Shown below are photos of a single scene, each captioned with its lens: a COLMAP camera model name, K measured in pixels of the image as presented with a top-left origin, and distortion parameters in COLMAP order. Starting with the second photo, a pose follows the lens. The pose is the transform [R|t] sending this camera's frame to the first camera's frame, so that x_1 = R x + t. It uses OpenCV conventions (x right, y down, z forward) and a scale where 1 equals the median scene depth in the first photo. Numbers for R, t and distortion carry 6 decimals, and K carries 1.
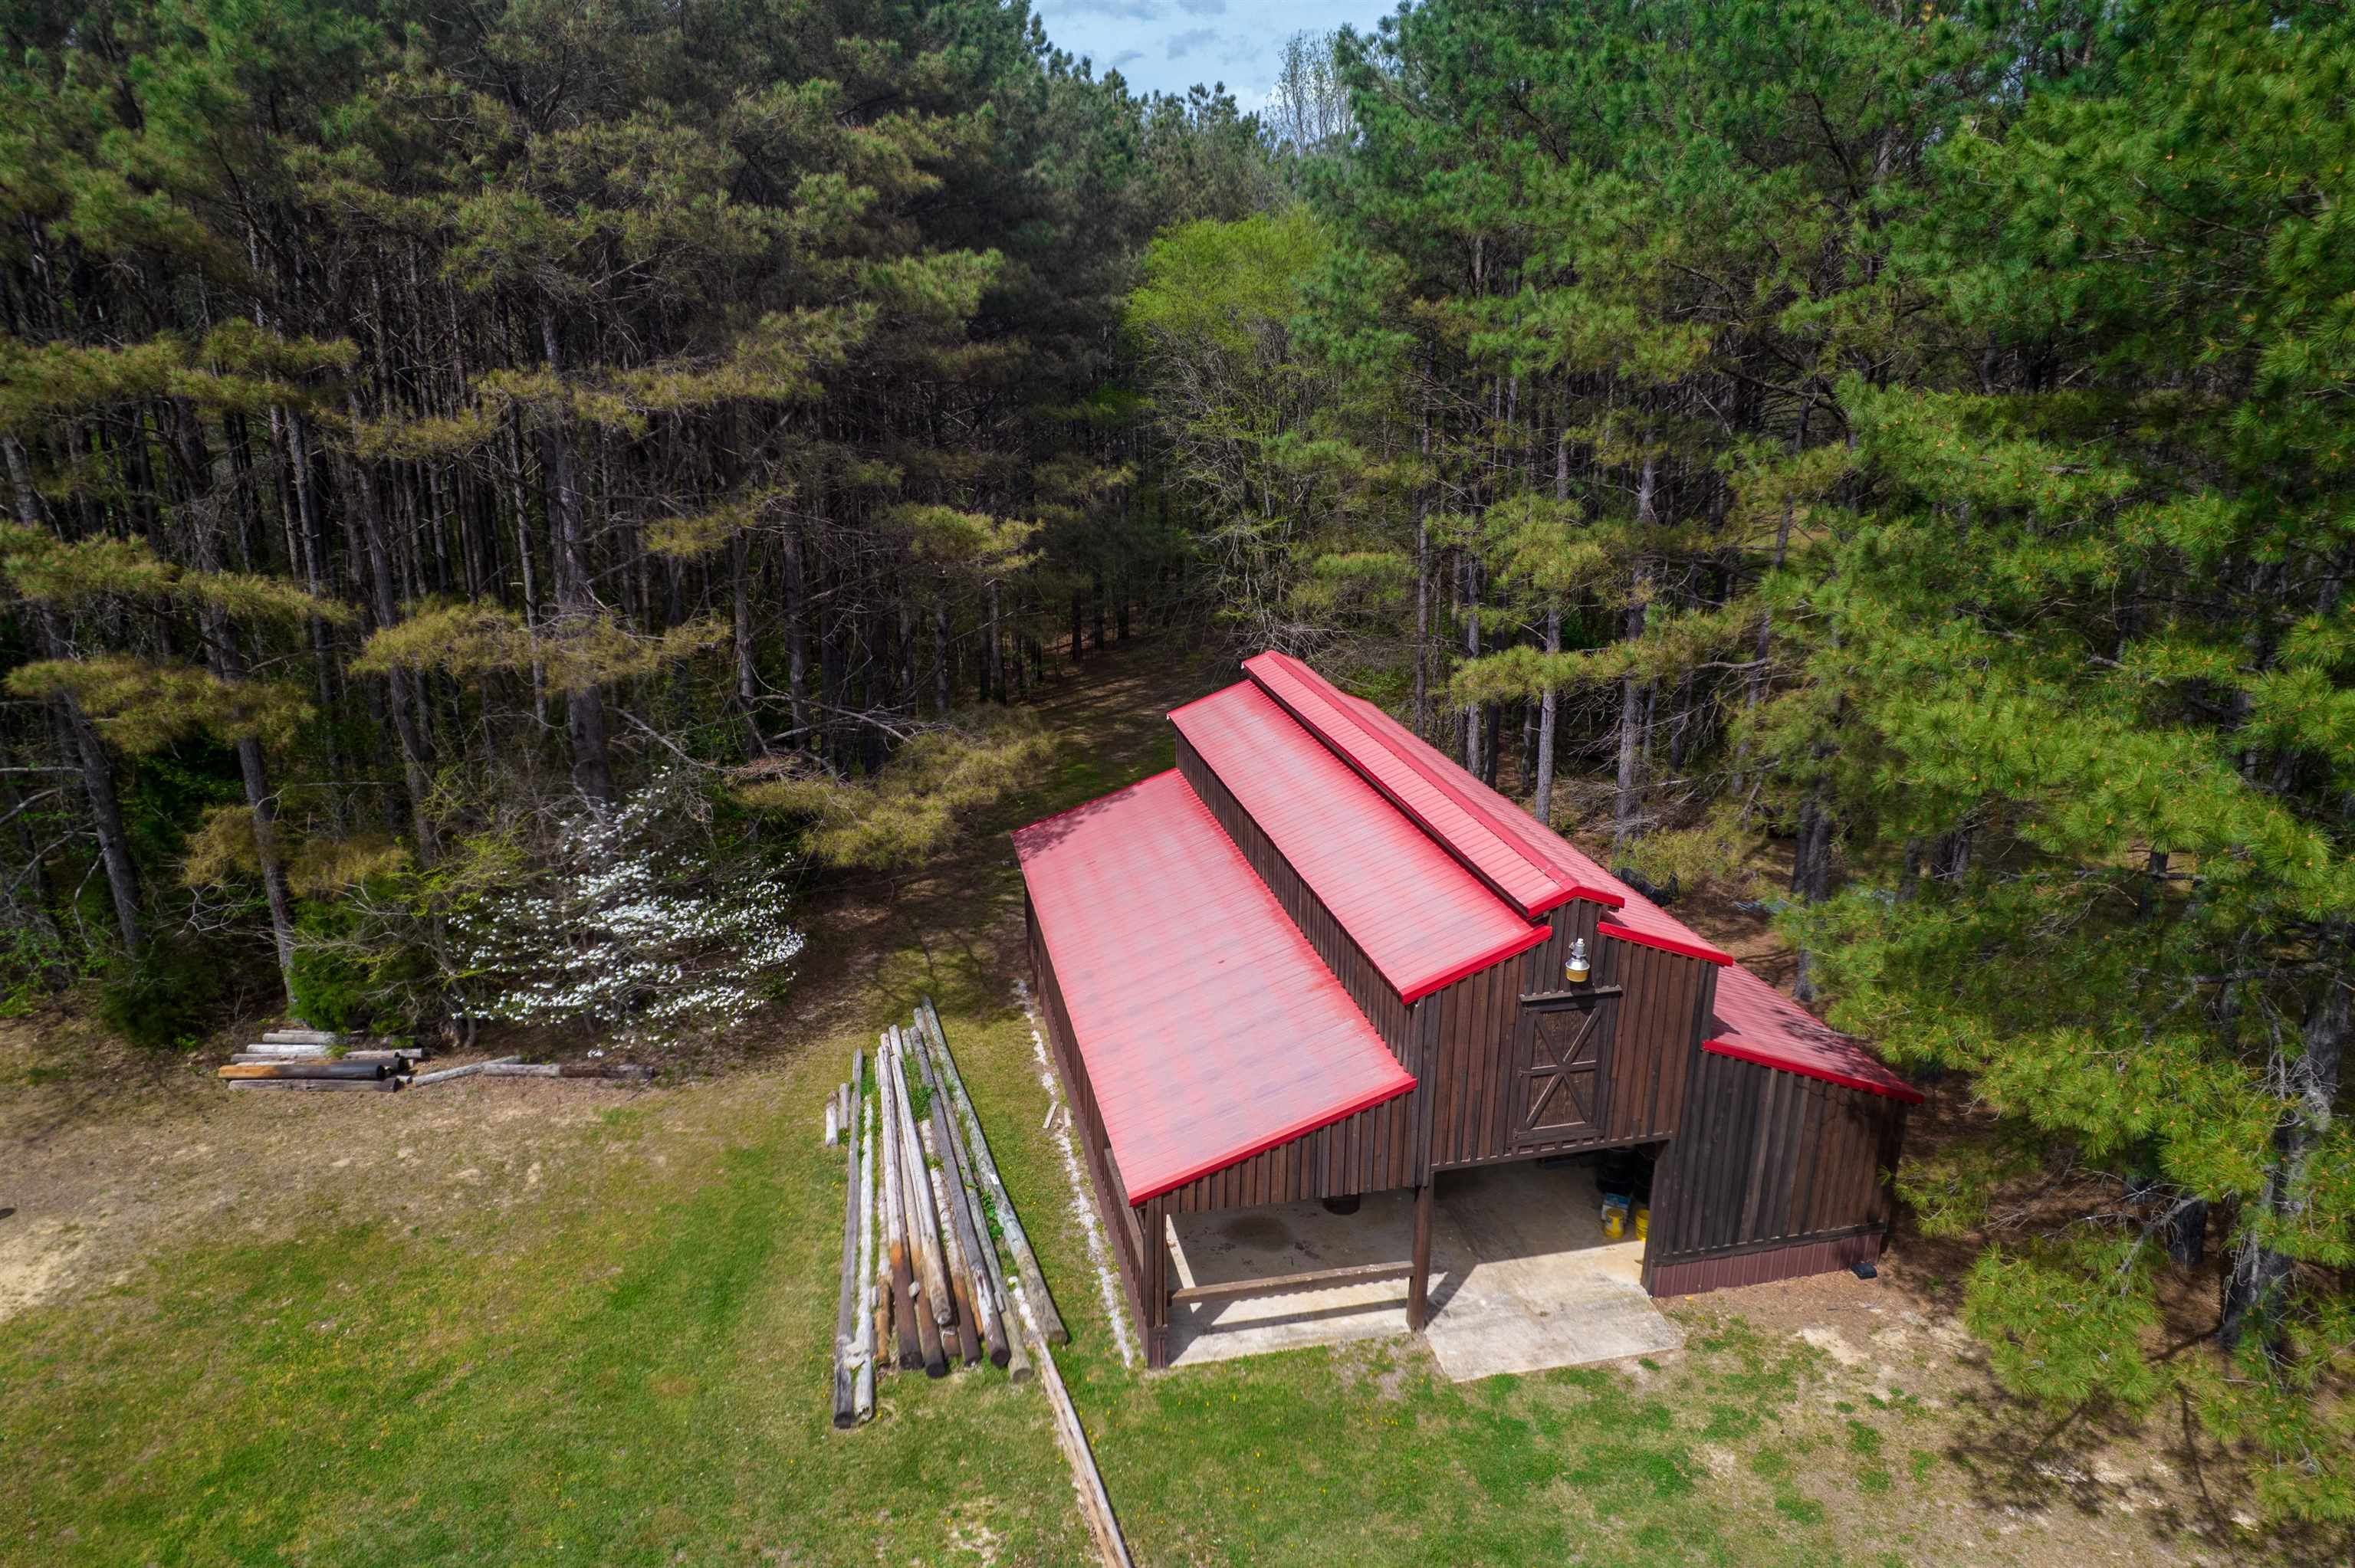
lens RADIAL K [[1495.9, 0, 1182.2], [0, 1495.9, 810.5], [0, 0, 1]] dist [-0.070763, 0.070502]
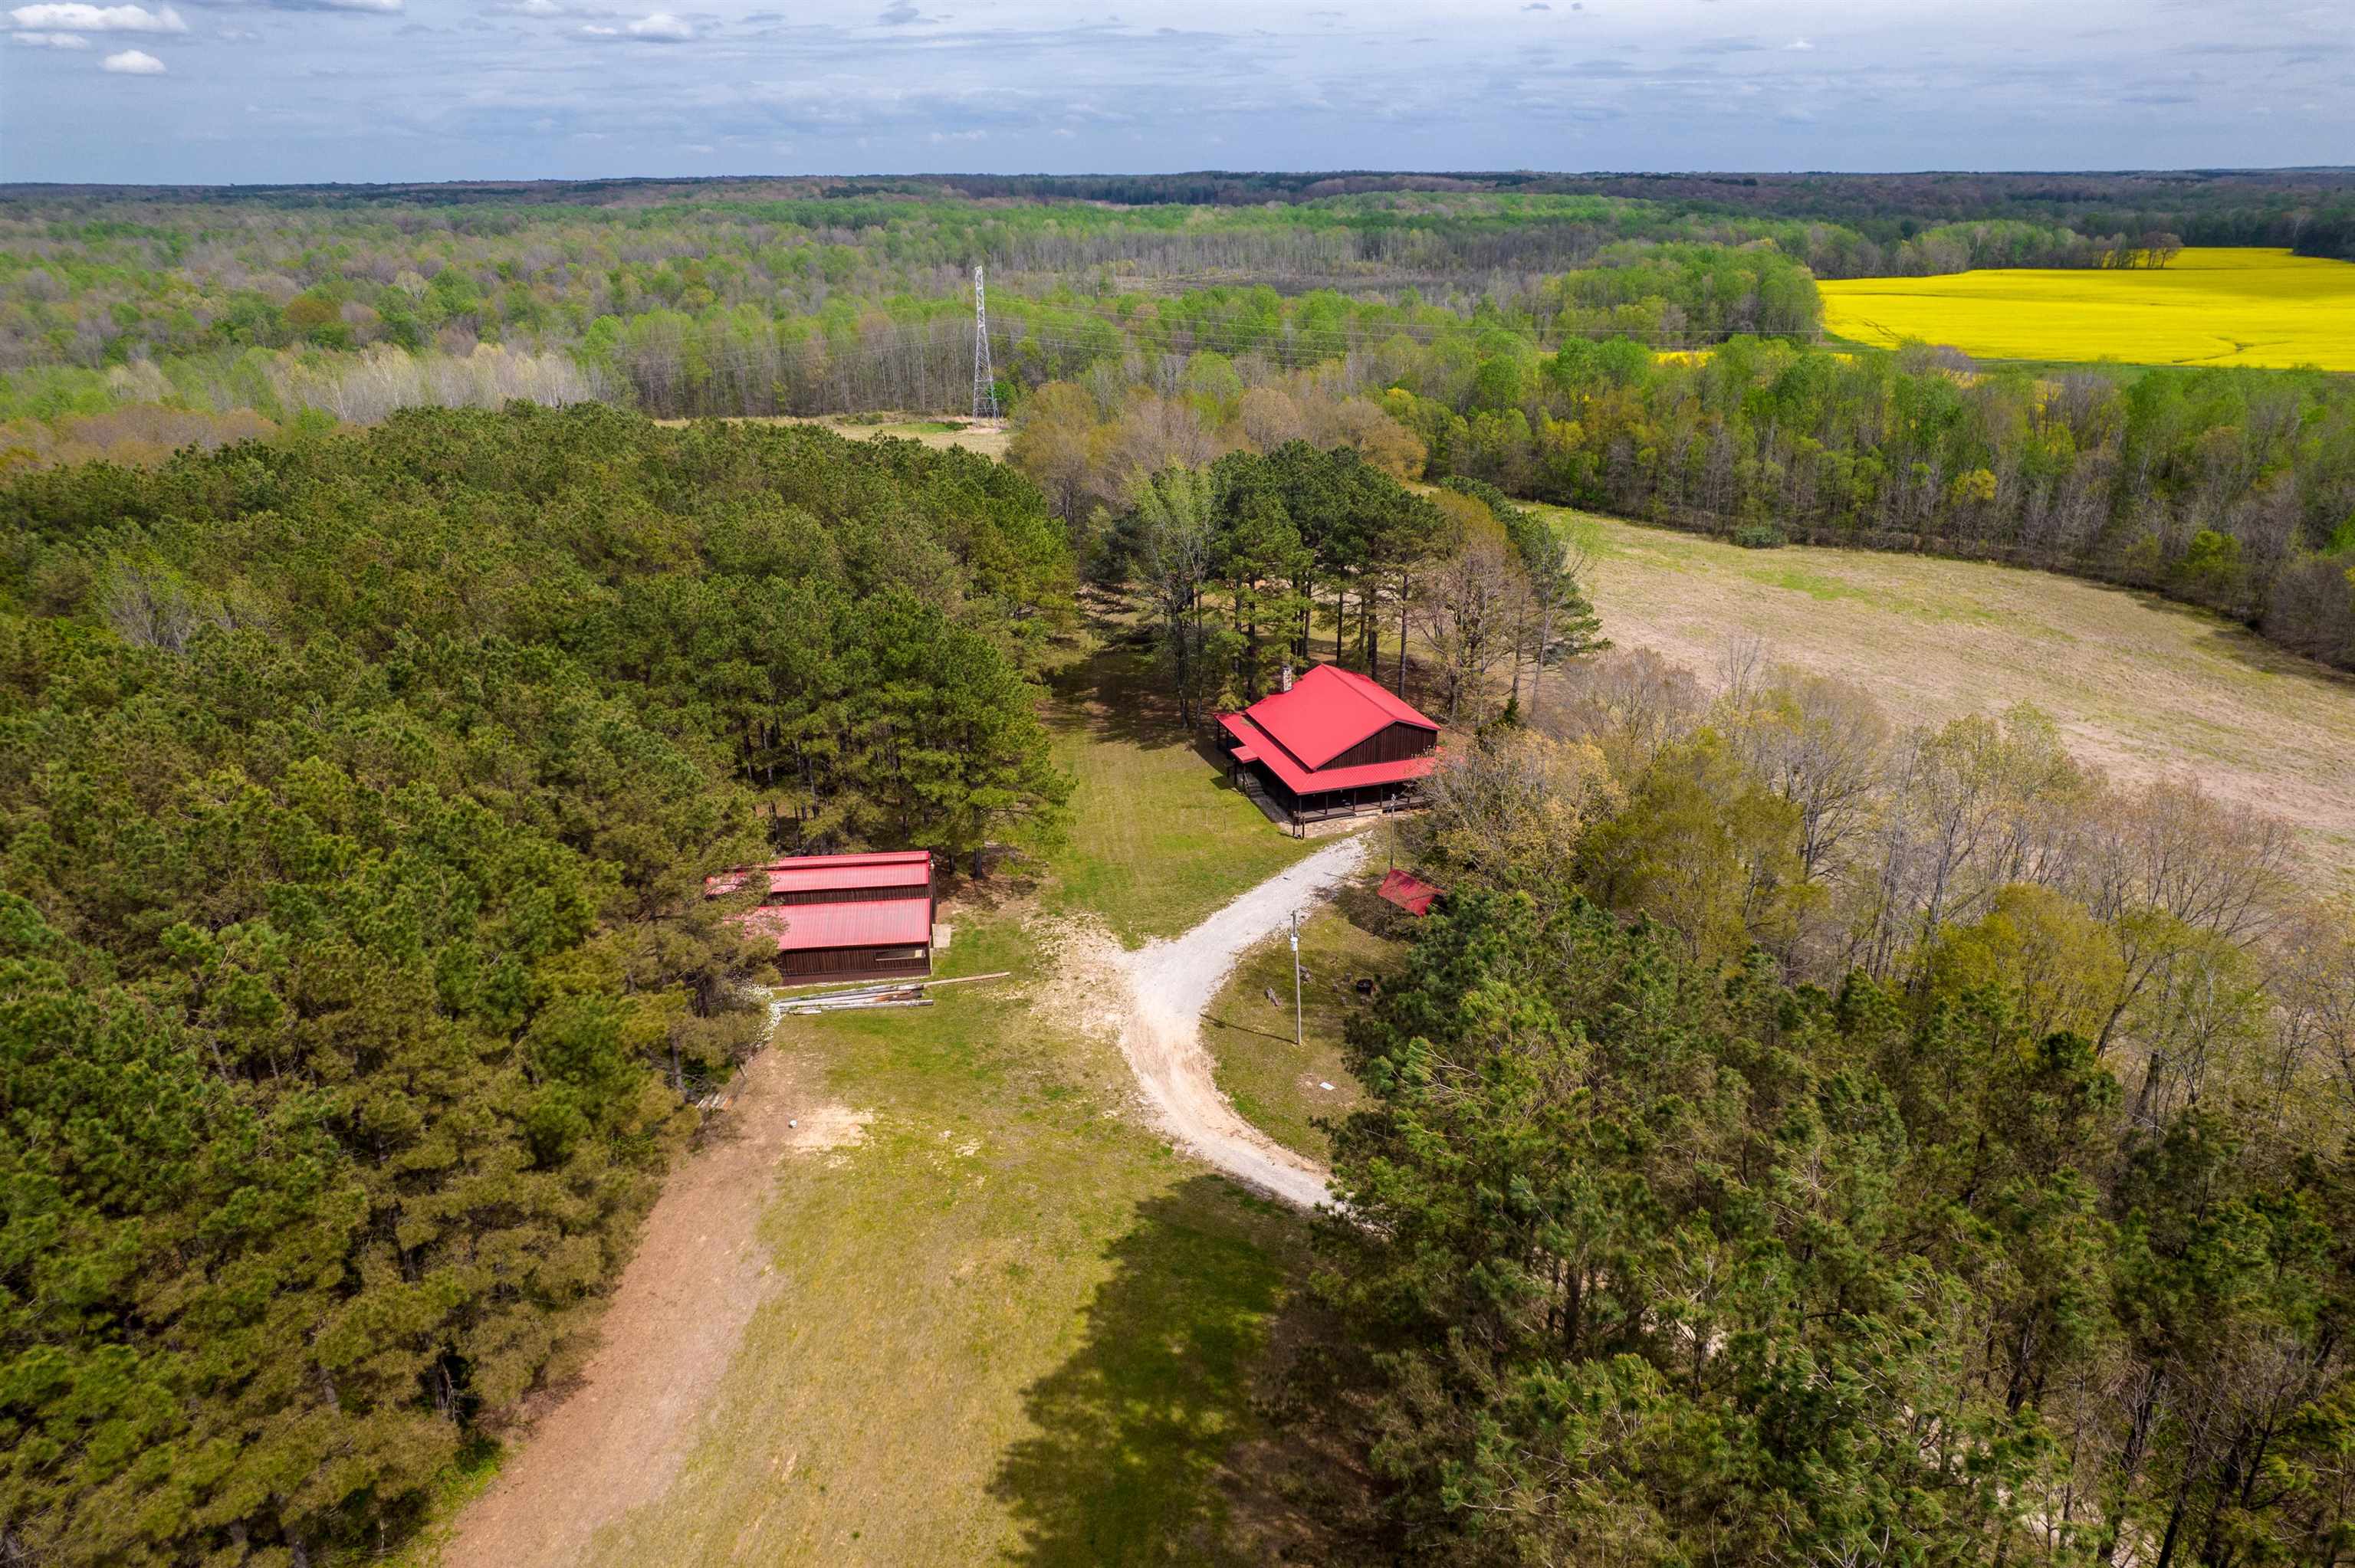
lens RADIAL K [[1506.0, 0, 1183.5], [0, 1506.0, 794.9], [0, 0, 1]] dist [-0.076508, 0.069609]
pose [[0.106838, -0.386209, 0.916203, -3.940765], [0.310703, 0.888298, 0.338216, -1.462426], [-0.944484, 0.248532, 0.214900, -0.947040]]
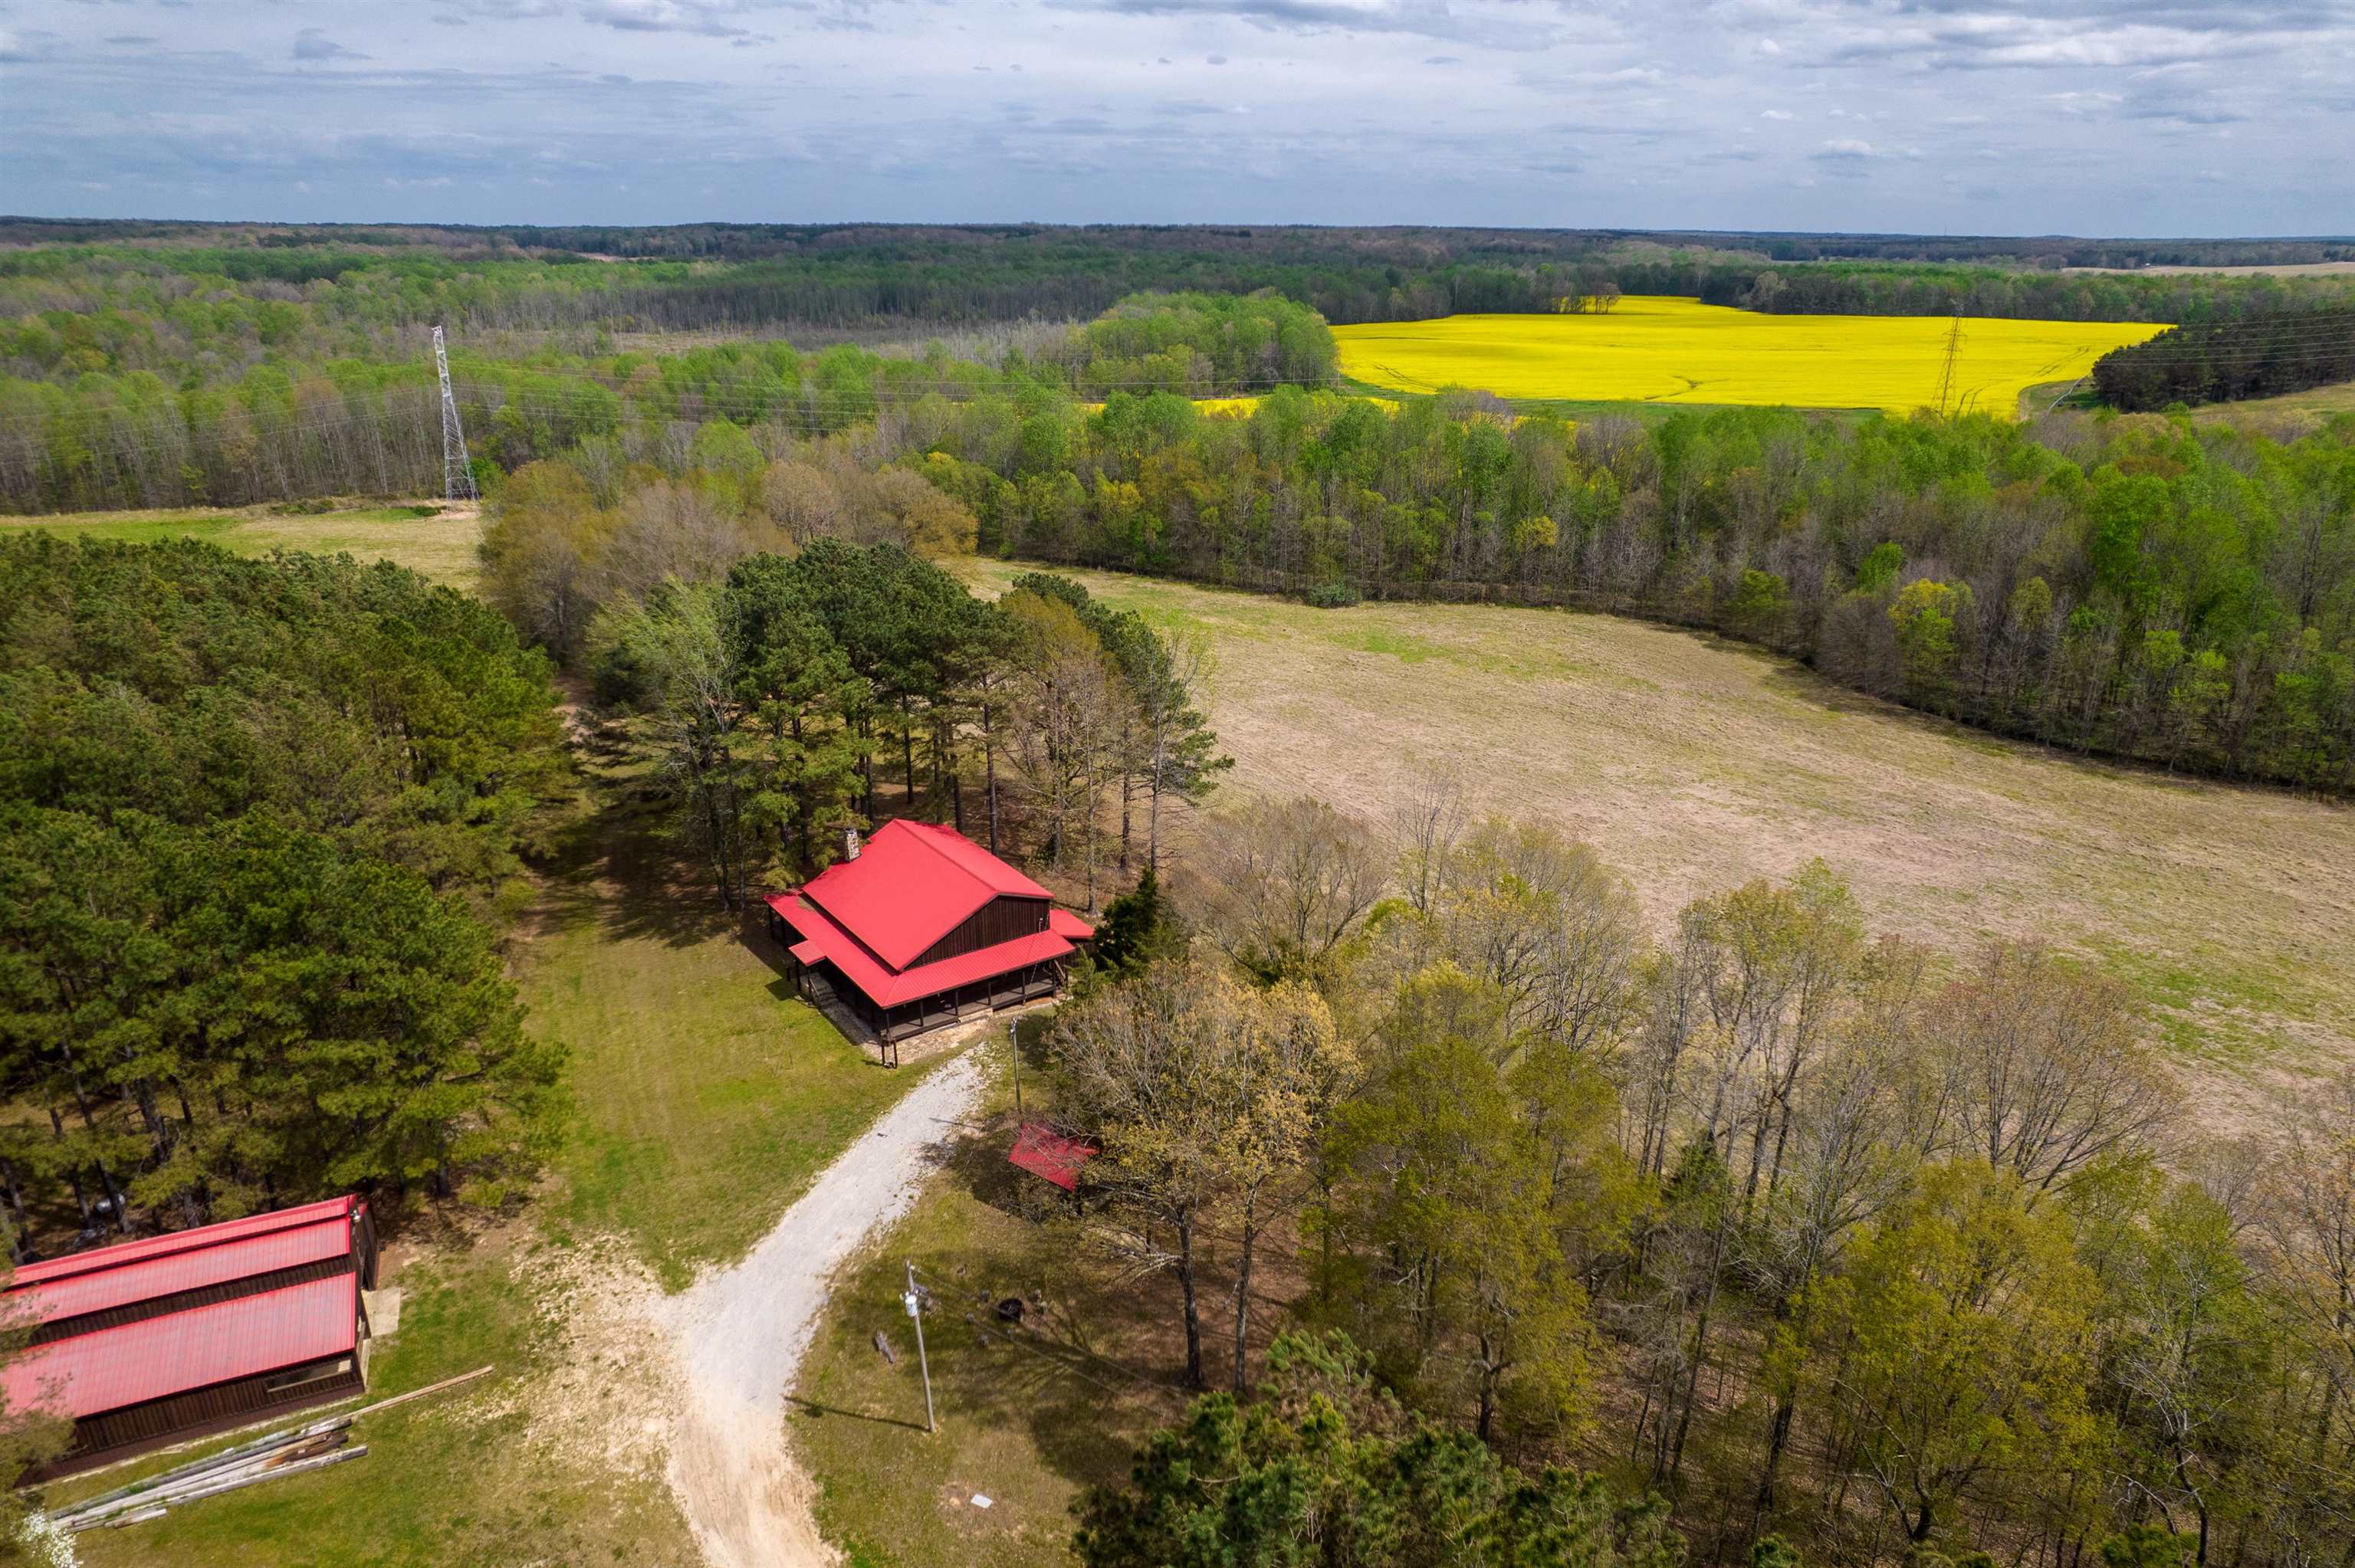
lens RADIAL K [[1495.9, 0, 1182.2], [0, 1495.9, 810.5], [0, 0, 1]] dist [-0.070763, 0.070502]
pose [[-0.196138, -0.363398, 0.910753, -2.654870], [0.293012, 0.864638, 0.408100, -1.424797], [-0.935774, 0.346906, -0.063109, -0.877870]]
